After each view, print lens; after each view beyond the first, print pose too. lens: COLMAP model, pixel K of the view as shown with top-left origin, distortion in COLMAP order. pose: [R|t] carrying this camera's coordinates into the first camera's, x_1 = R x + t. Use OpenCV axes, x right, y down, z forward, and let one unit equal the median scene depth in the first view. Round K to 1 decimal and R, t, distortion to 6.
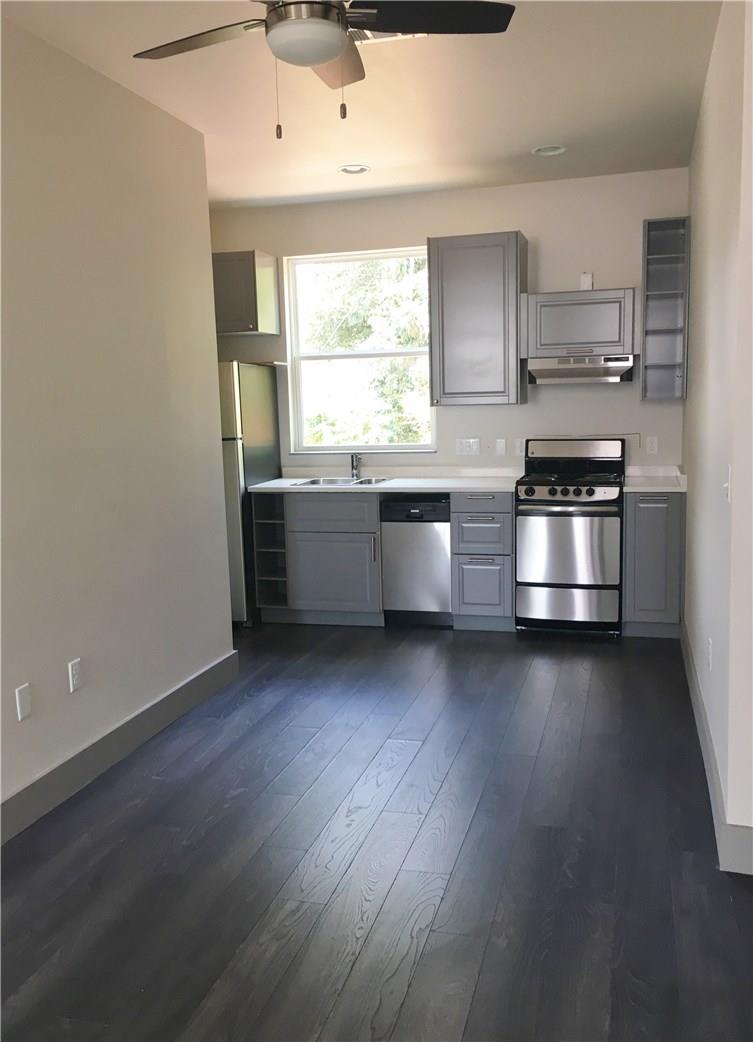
lens RADIAL K [[892.2, 0, 375.0], [0, 892.2, 522.8], [0, 0, 1]] dist [0.003790, 0.001329]
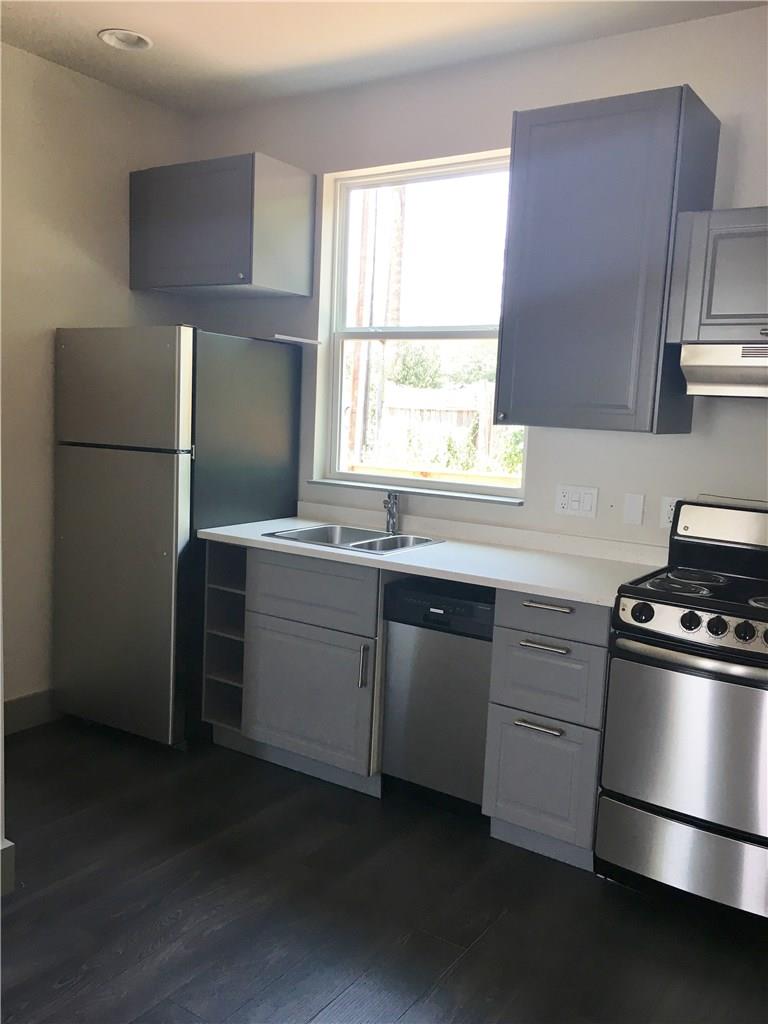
lens RADIAL K [[871.2, 0, 386.1], [0, 871.2, 508.9], [0, 0, 1]] dist [0.029715, -0.013035]
pose [[0.950630, 0.106679, -0.291414, 0.158014], [-0.114374, 0.993393, -0.009446, -0.064432], [0.288481, 0.042309, 0.956550, 0.459202]]
